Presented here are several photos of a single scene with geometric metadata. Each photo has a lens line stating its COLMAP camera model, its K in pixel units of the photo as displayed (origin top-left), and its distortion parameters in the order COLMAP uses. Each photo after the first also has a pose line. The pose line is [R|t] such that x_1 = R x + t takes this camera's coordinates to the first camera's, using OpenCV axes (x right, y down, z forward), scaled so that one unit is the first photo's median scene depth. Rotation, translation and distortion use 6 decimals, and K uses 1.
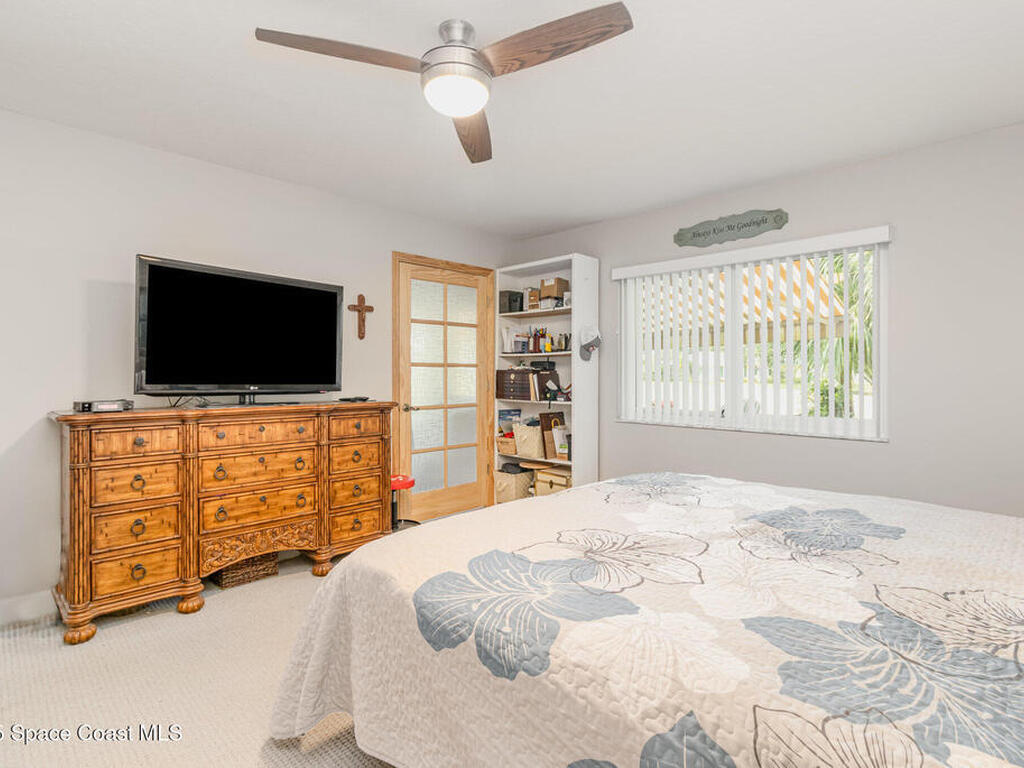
lens RADIAL K [[535.4, 0, 512.0], [0, 535.4, 384.0], [0, 0, 1]] dist [-0.003462, 0.001112]
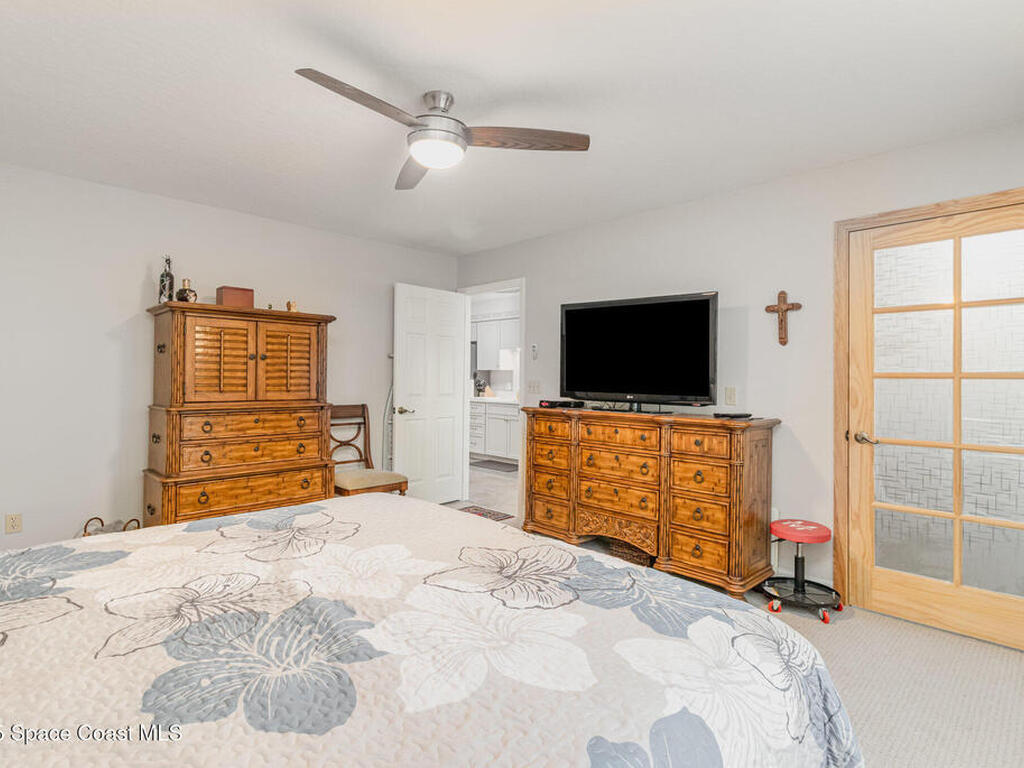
lens RADIAL K [[535.4, 0, 512.0], [0, 535.4, 384.0], [0, 0, 1]] dist [-0.003462, 0.001112]
pose [[-0.016717, 0.008795, -0.999822, 0.690266], [-0.031394, 0.999464, 0.009317, -0.023853], [0.999367, 0.031544, -0.016432, 0.757235]]
